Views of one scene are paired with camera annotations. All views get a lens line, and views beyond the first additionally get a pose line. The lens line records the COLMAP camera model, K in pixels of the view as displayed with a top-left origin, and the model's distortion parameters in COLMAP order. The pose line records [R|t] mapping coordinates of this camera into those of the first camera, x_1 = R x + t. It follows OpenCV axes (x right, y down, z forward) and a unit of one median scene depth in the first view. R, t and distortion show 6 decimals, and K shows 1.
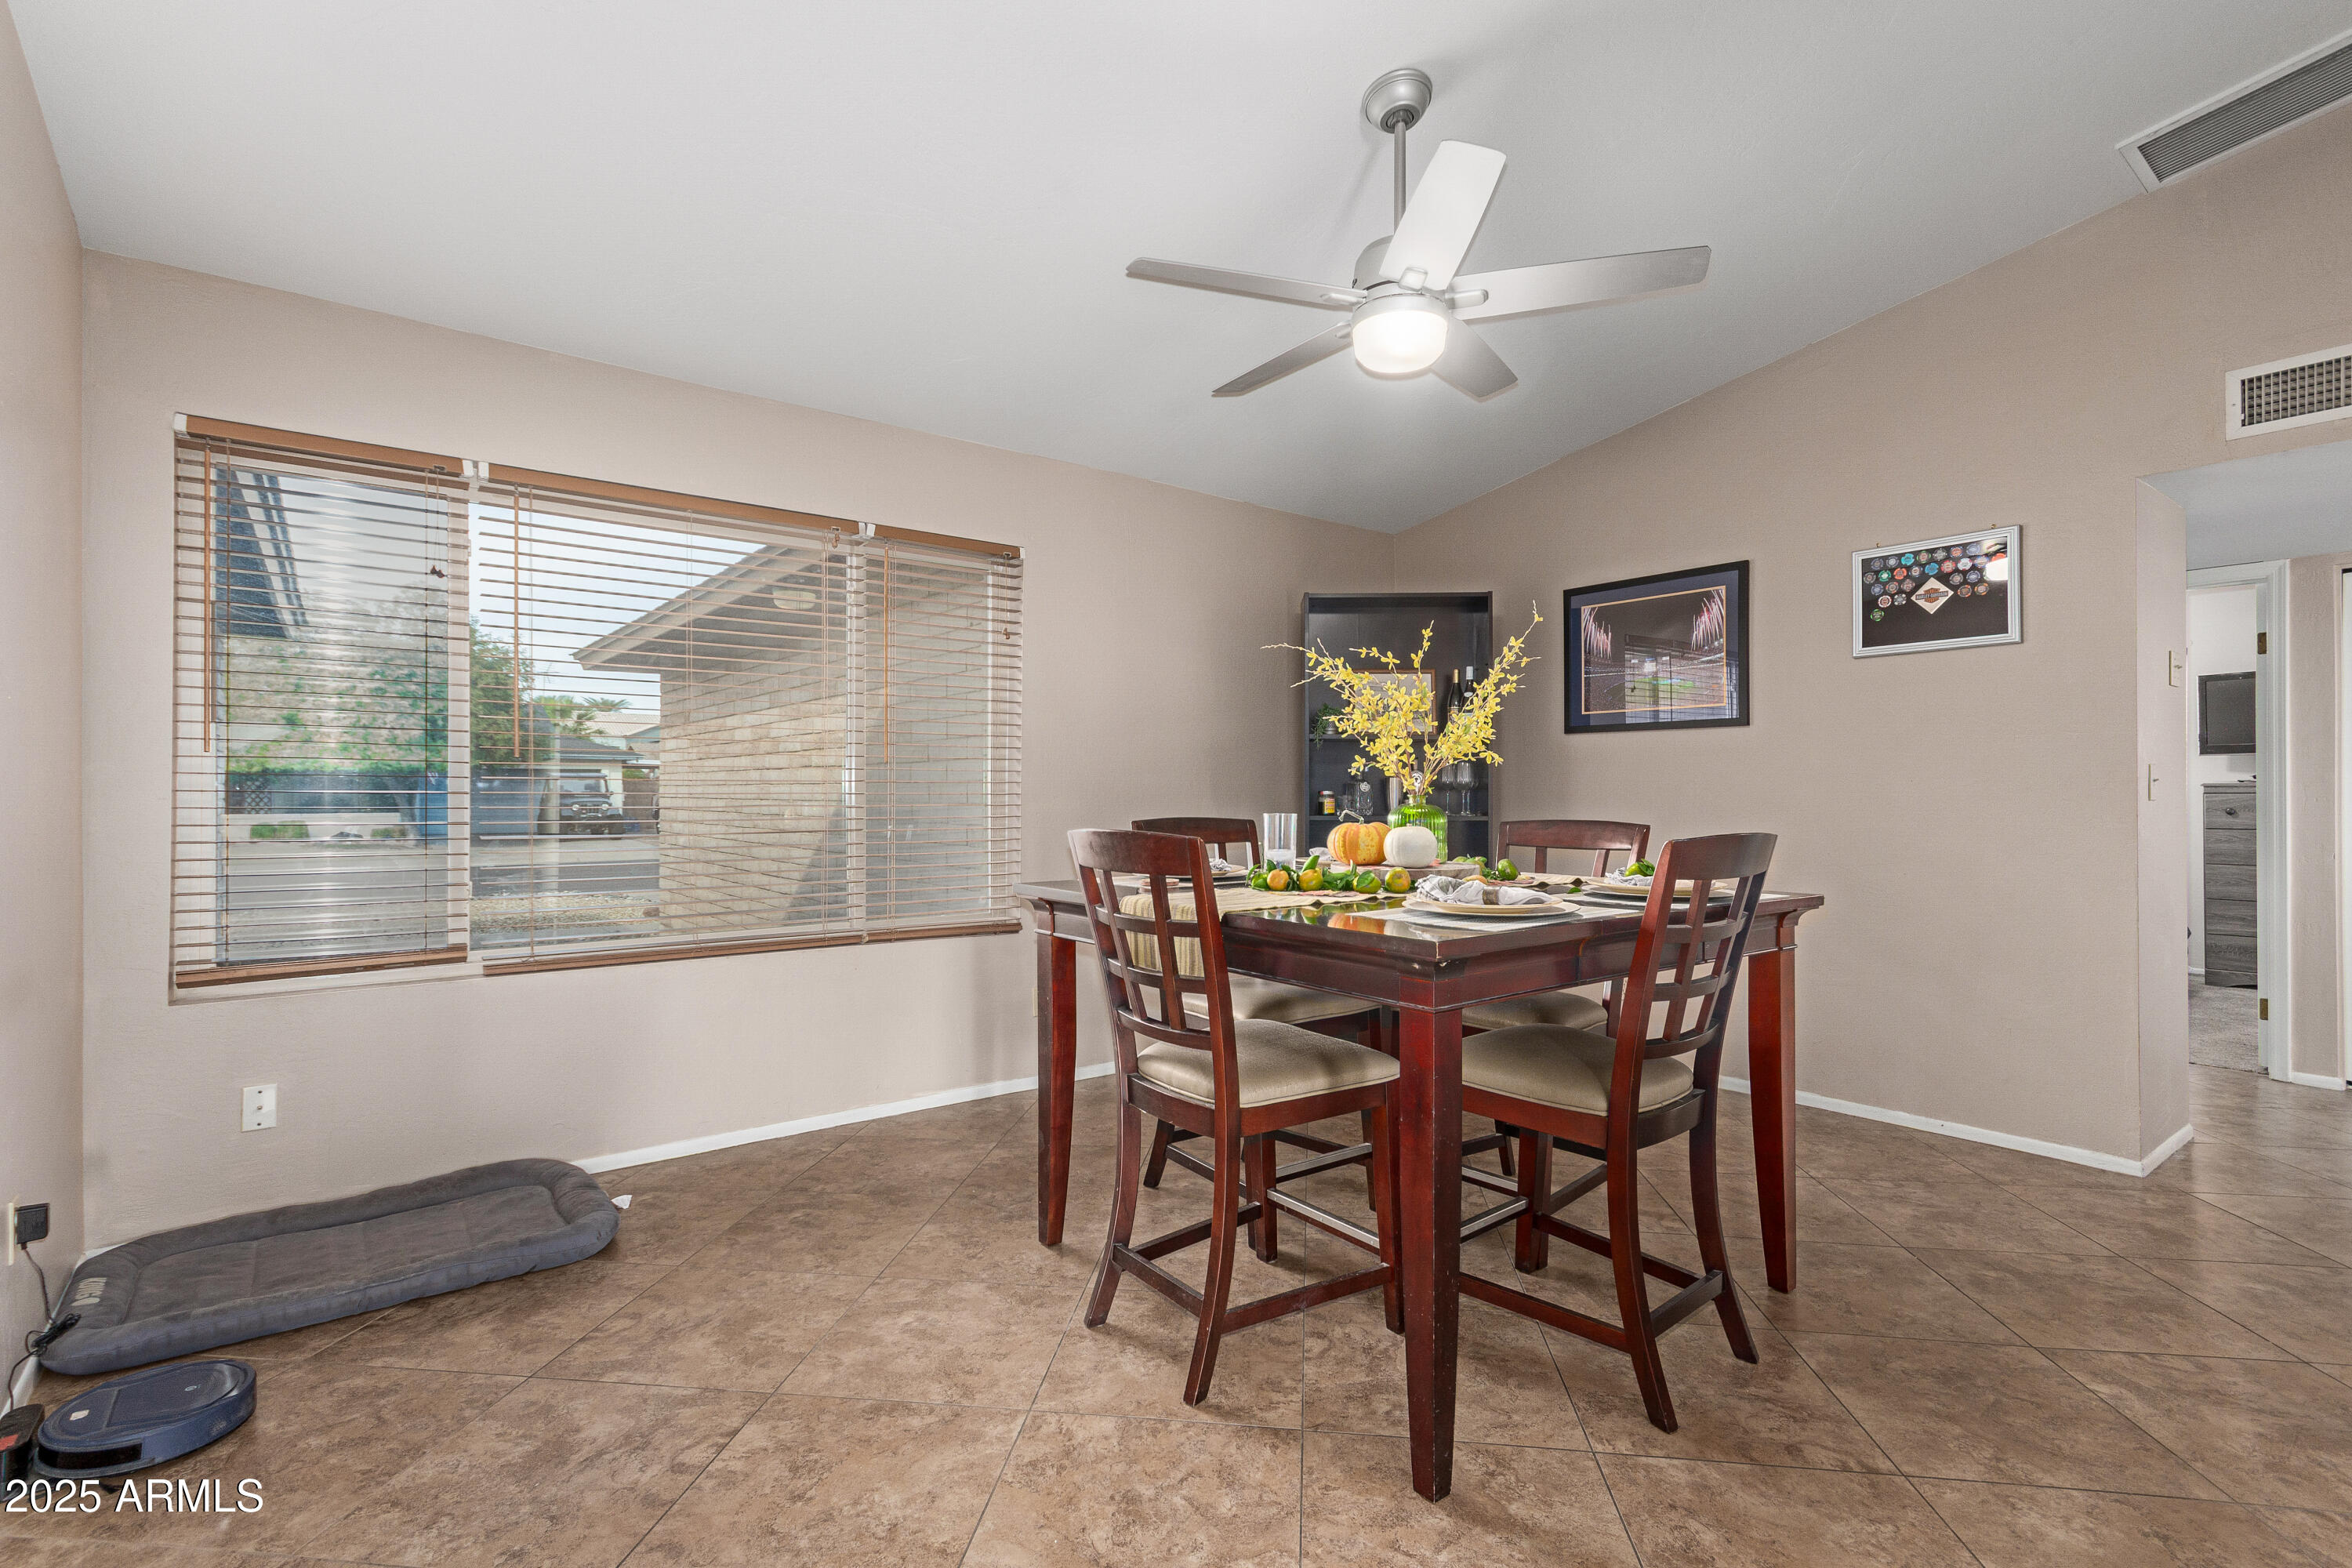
lens RADIAL K [[1073.2, 0, 1176.9], [0, 1073.2, 783.4], [0, 0, 1]] dist [0.000299, -0.000054]
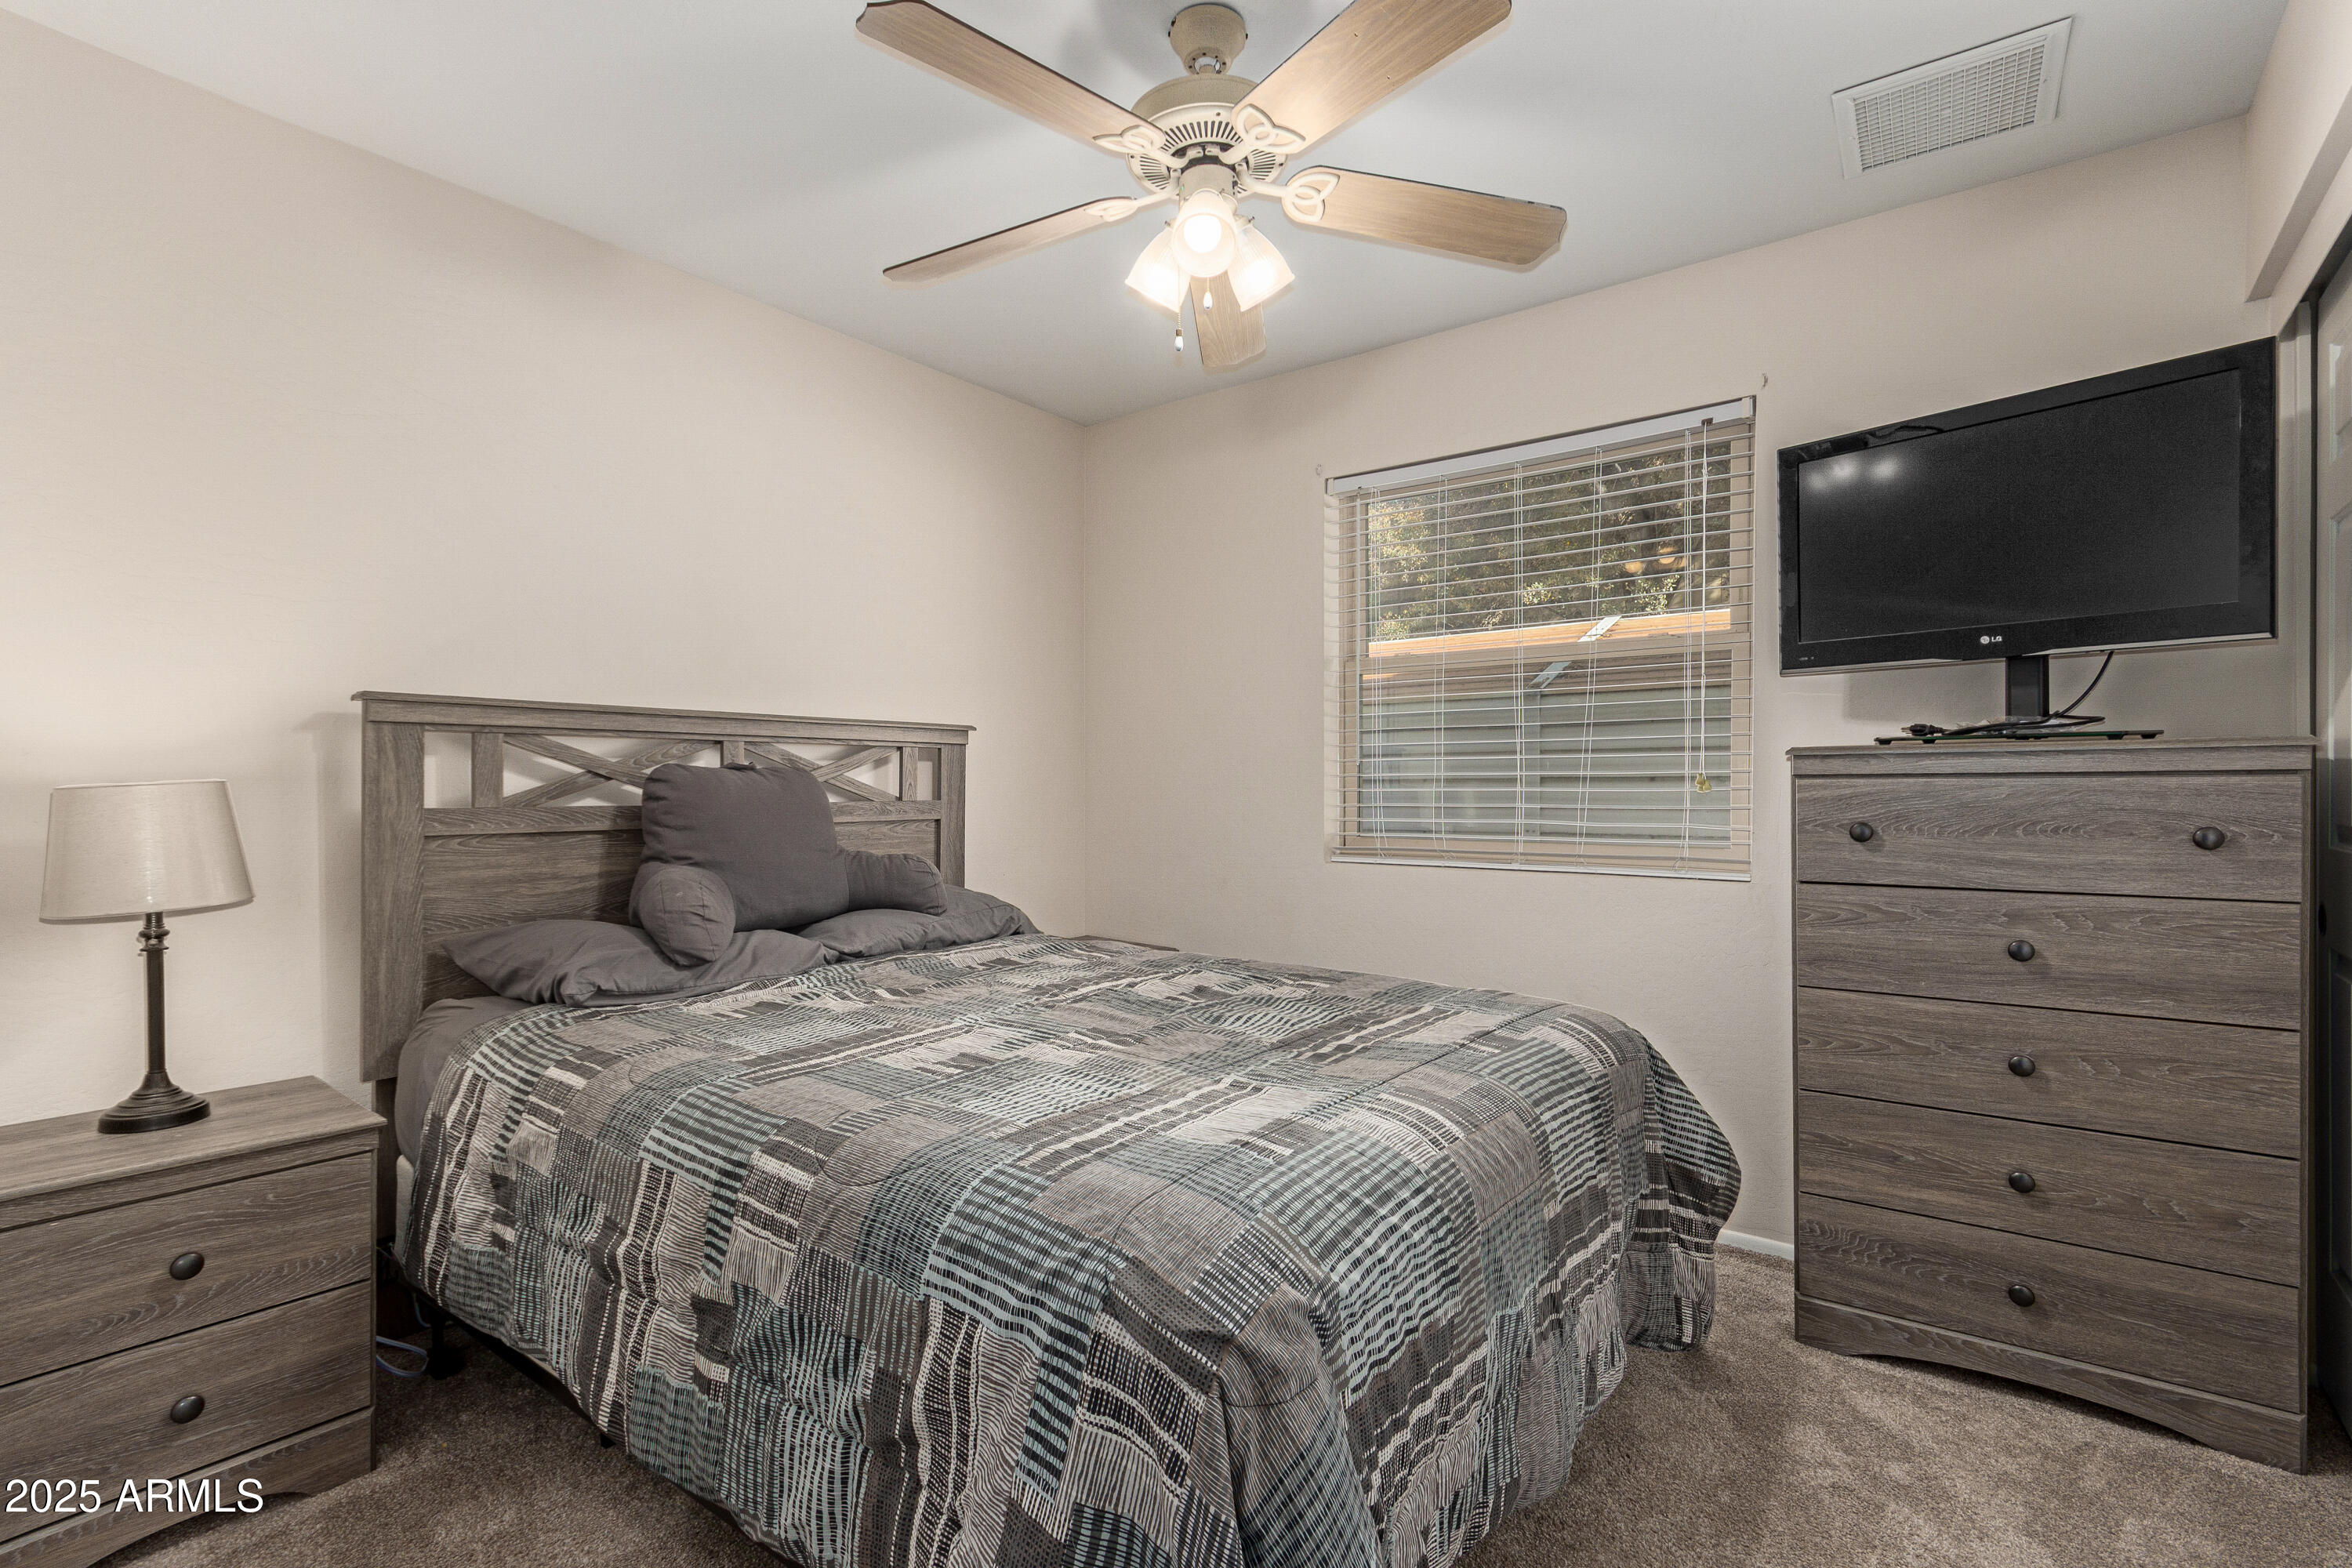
lens RADIAL K [[1073.2, 0, 1169.8], [0, 1073.2, 788.9], [0, 0, 1]] dist [0.000299, -0.000054]
pose [[0.968574, 0.001509, 0.248721, 0.685867], [-0.002449, 0.999991, 0.003470, 0.012486], [-0.248713, -0.003970, 0.968569, 0.725339]]
